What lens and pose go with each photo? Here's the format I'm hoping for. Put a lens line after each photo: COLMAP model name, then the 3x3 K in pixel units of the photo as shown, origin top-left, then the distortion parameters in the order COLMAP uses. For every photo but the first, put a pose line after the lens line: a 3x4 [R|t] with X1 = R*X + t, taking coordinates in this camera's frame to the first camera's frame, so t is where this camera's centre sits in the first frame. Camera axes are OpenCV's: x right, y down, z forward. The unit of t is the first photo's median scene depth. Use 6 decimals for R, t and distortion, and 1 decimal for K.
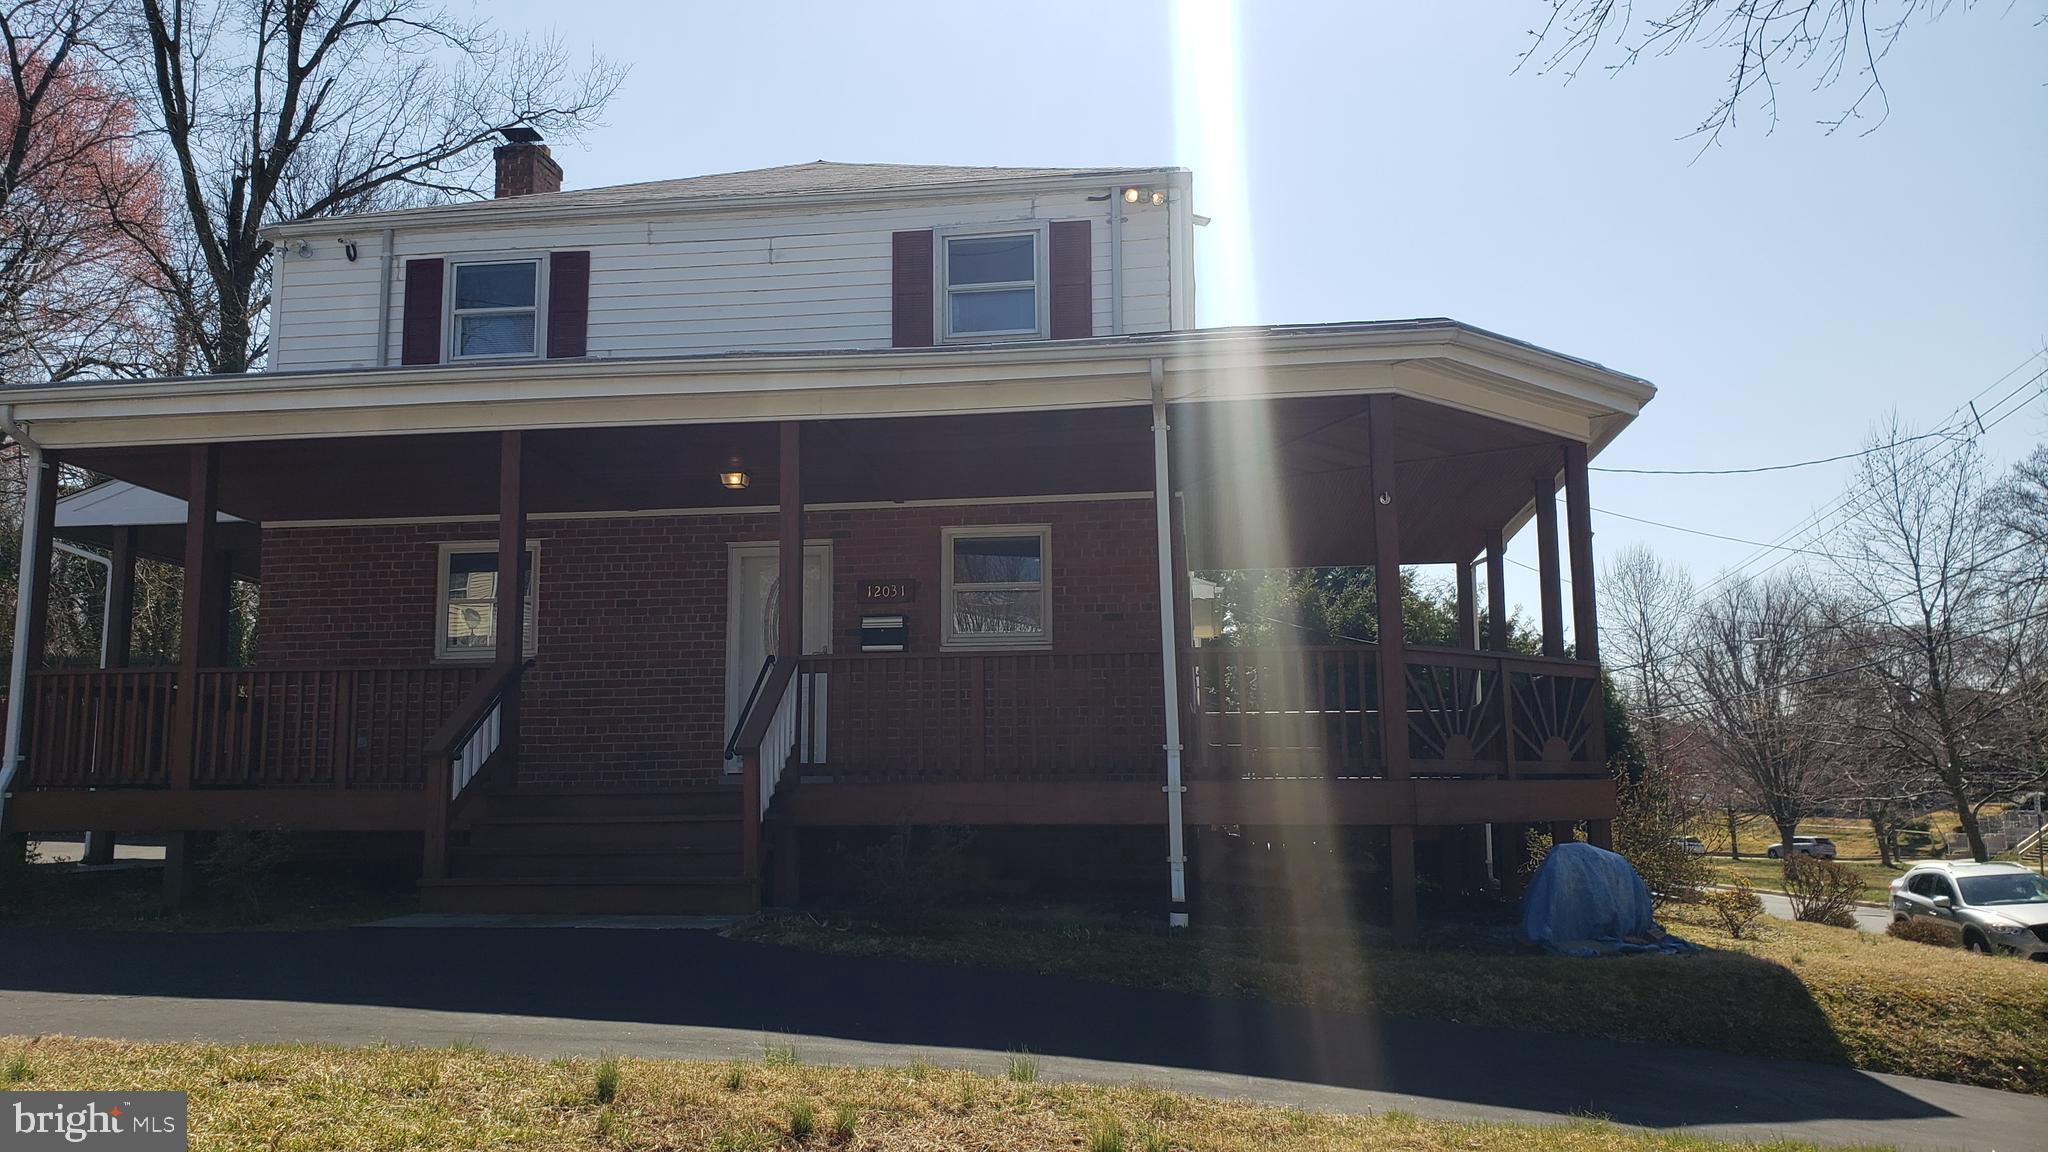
lens RADIAL K [[1607.2, 0, 1024.0], [0, 1607.2, 576.0], [0, 0, 1]] dist [-0.000785, -0.005812]
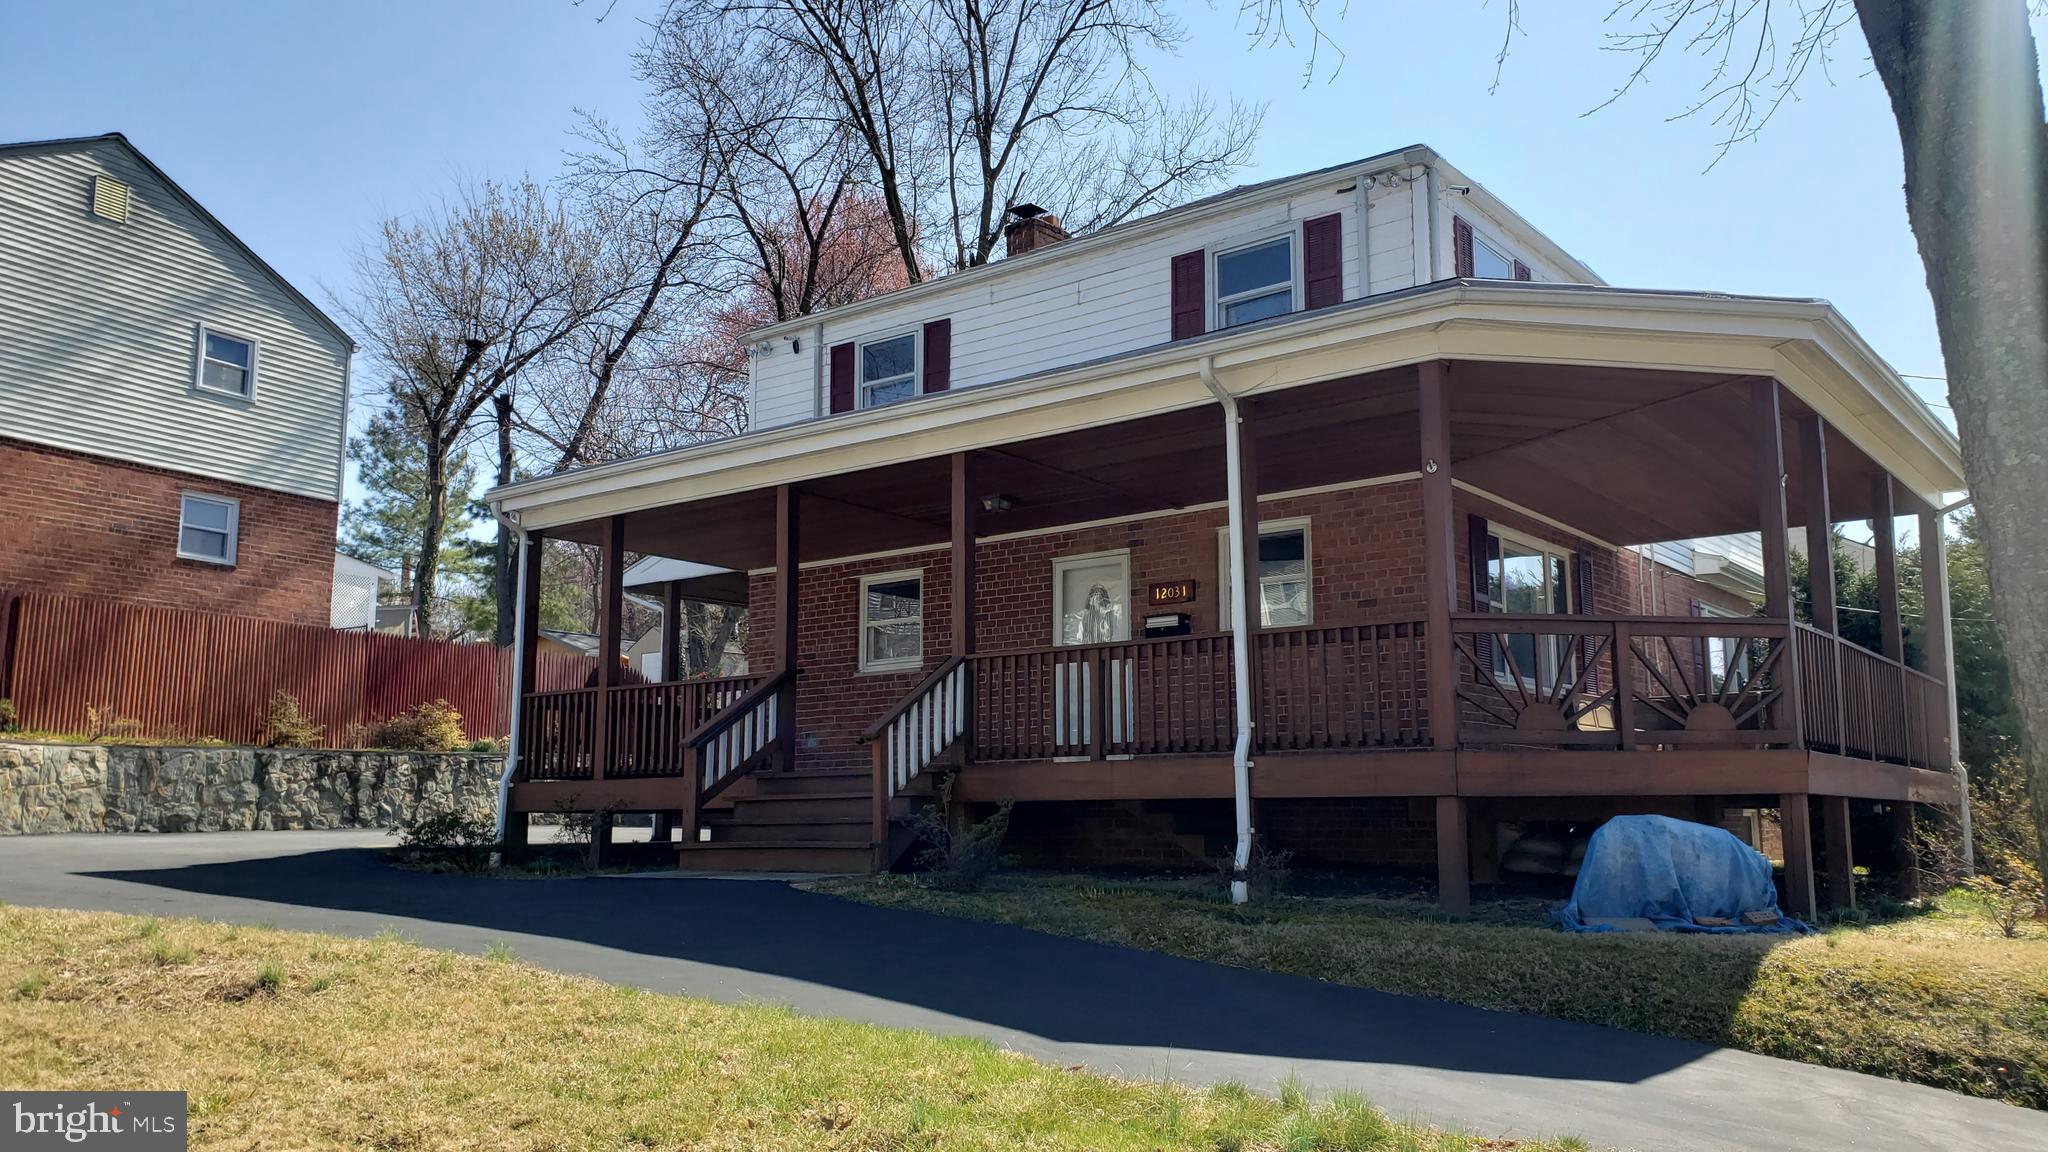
lens RADIAL K [[1607.2, 0, 1024.0], [0, 1607.2, 576.0], [0, 0, 1]] dist [-0.000785, -0.005812]
pose [[0.866903, -0.075395, -0.492742, 0.345433], [0.071677, 0.997077, -0.026460, 0.019578], [0.493297, -0.012380, 0.869773, 0.016367]]
